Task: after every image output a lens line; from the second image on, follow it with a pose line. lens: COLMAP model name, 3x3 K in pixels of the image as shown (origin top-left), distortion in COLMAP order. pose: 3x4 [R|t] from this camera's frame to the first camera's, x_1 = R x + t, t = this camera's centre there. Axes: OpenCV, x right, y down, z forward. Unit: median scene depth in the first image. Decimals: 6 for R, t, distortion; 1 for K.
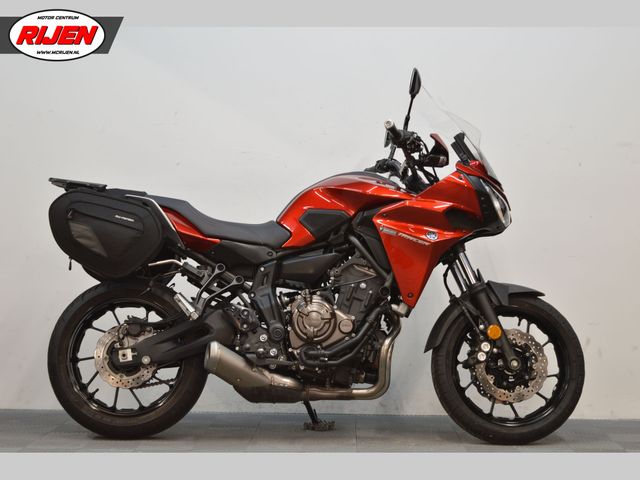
lens RADIAL K [[1345.6, 0, 320.0], [0, 1345.6, 240.0], [0, 0, 1]] dist [0.027267, 0.127331]
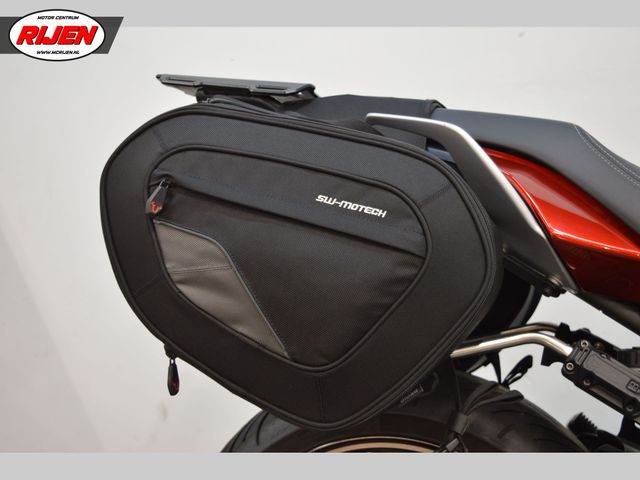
lens RADIAL K [[952.3, 0, 320.0], [0, 952.3, 240.0], [0, 0, 1]] dist [-0.004594, 0.002960]
pose [[0.957860, -0.014290, -0.286879, -0.094924], [0.044774, 0.993981, 0.099984, -0.027546], [0.283724, -0.108615, 0.952735, 0.797614]]
